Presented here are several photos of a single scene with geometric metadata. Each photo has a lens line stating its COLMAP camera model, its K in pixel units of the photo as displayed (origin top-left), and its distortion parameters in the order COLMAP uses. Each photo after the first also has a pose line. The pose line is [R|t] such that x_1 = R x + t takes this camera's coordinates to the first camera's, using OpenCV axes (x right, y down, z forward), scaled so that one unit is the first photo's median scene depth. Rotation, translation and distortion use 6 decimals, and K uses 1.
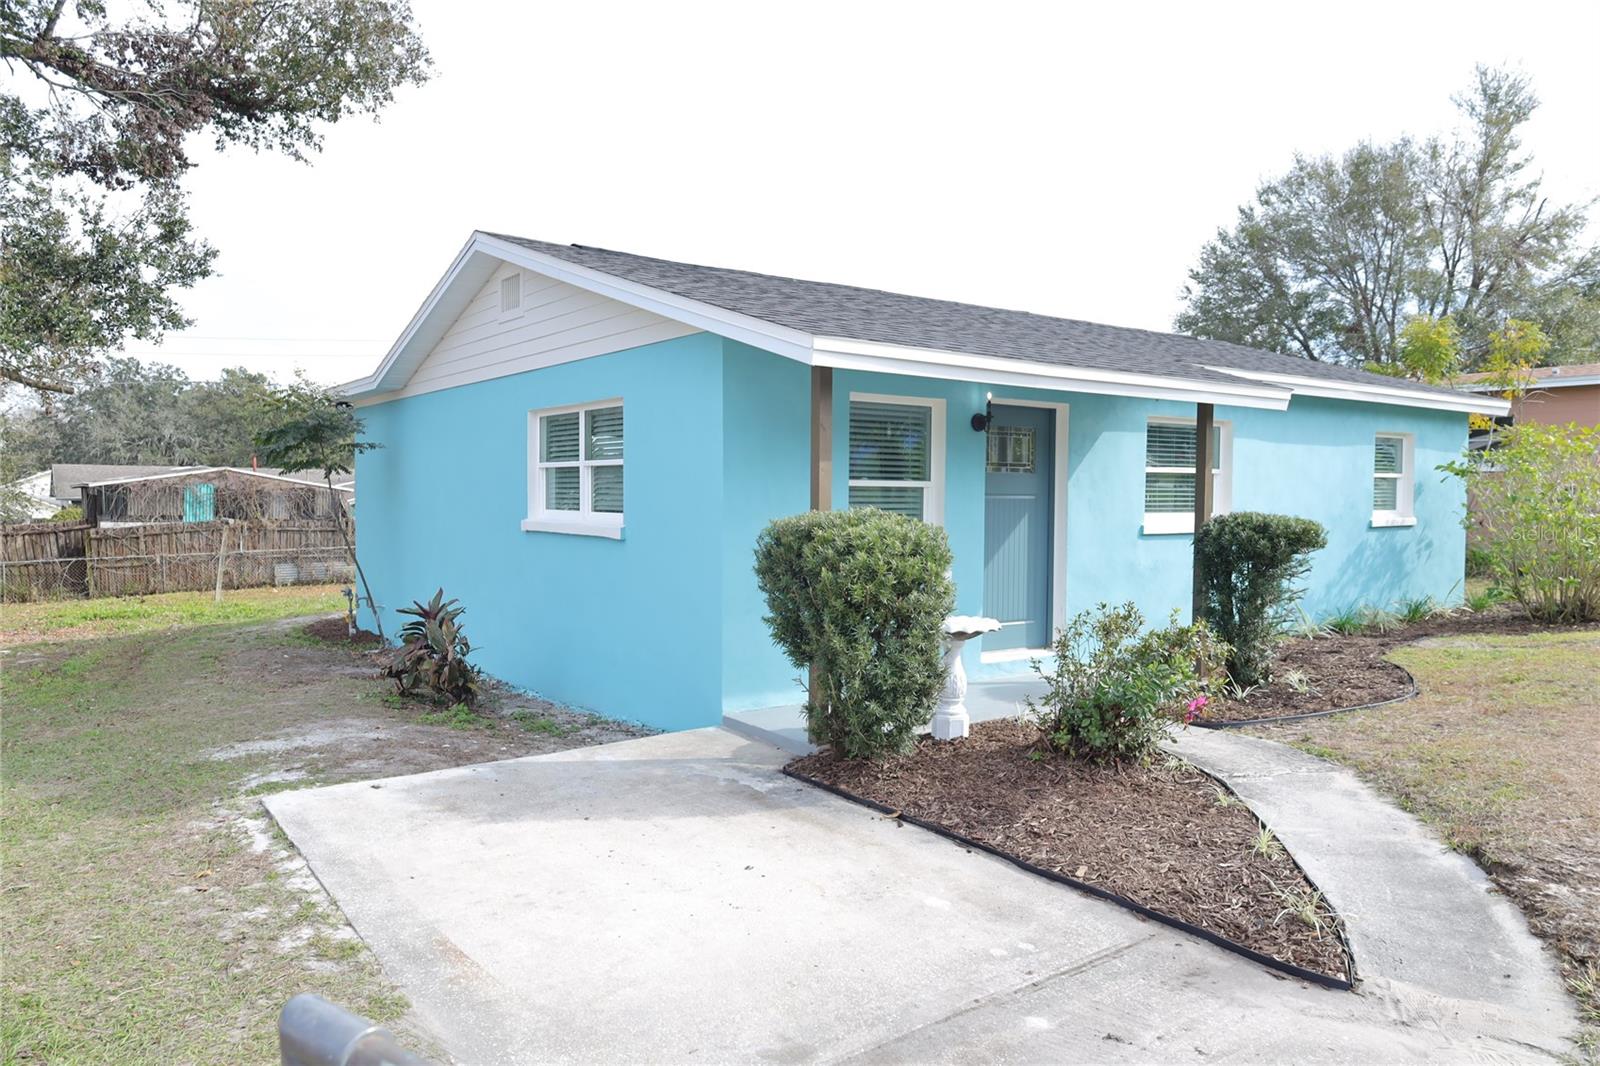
lens RADIAL K [[1111.5, 0, 798.9], [0, 1111.5, 522.7], [0, 0, 1]] dist [0.011004, -0.006310]
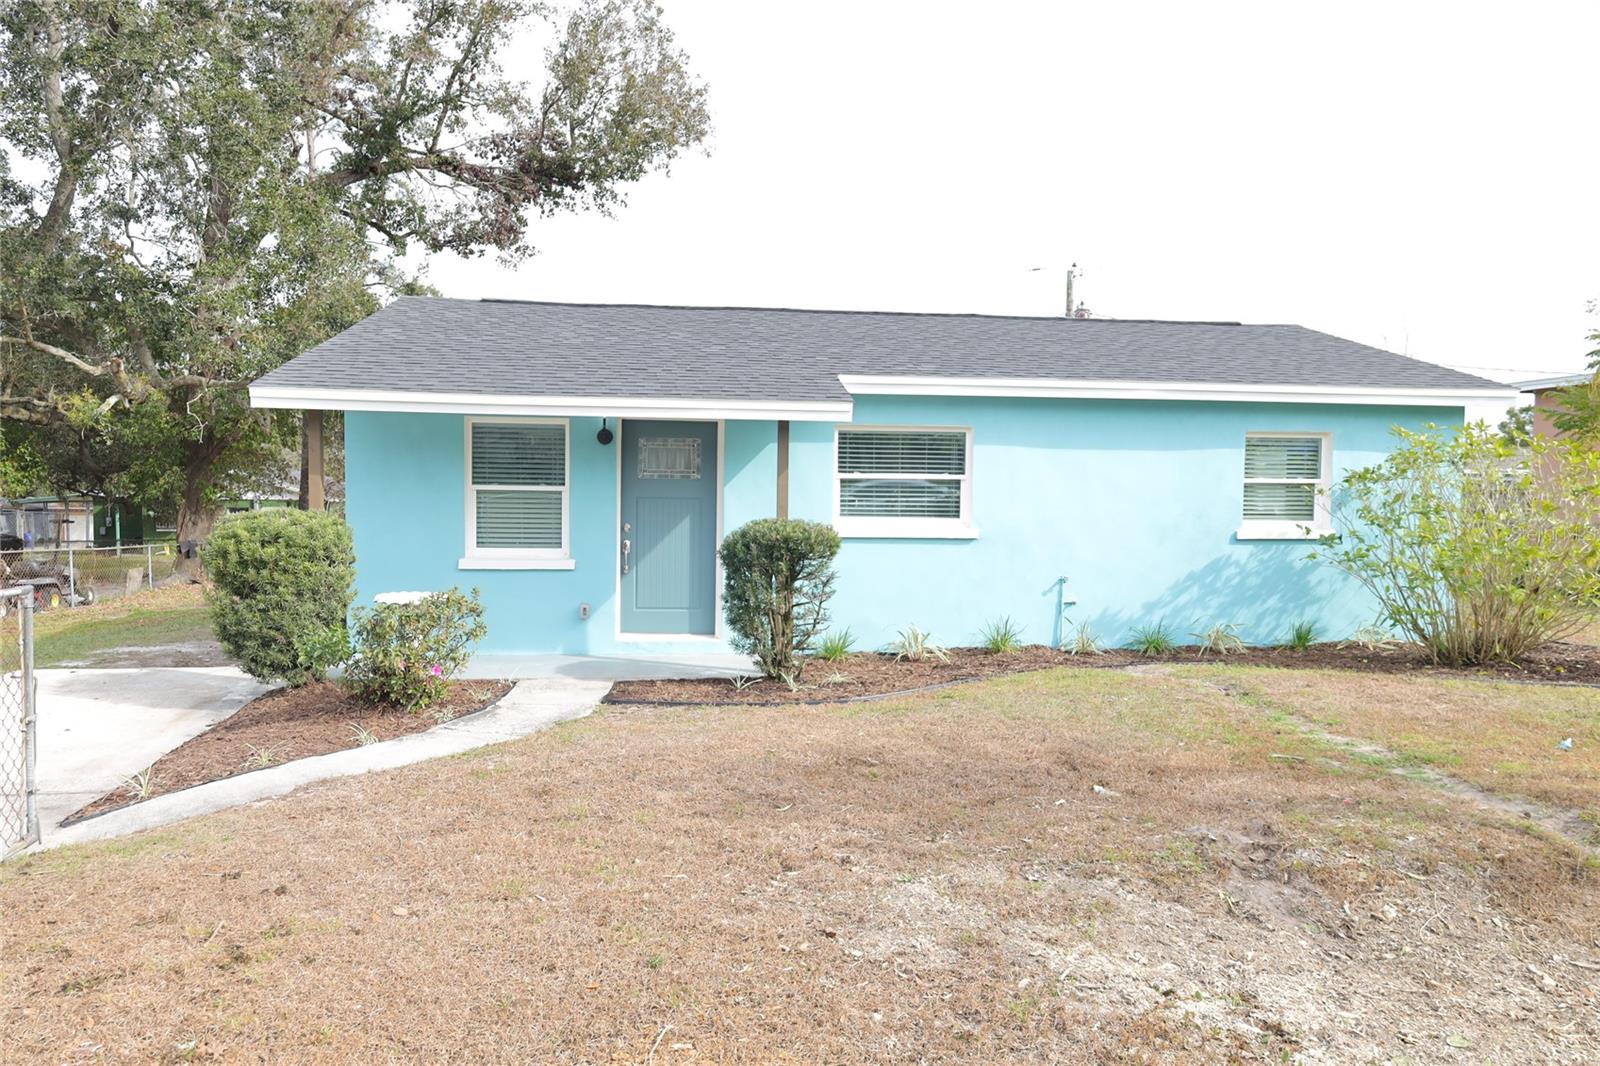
lens RADIAL K [[1111.5, 0, 797.5], [0, 1111.5, 546.6], [0, 0, 1]] dist [0.011004, -0.006310]
pose [[0.858178, 0.042068, -0.511625, 0.429578], [-0.027916, 0.998986, 0.035317, -0.009203], [0.512592, -0.016026, 0.858483, 0.044632]]
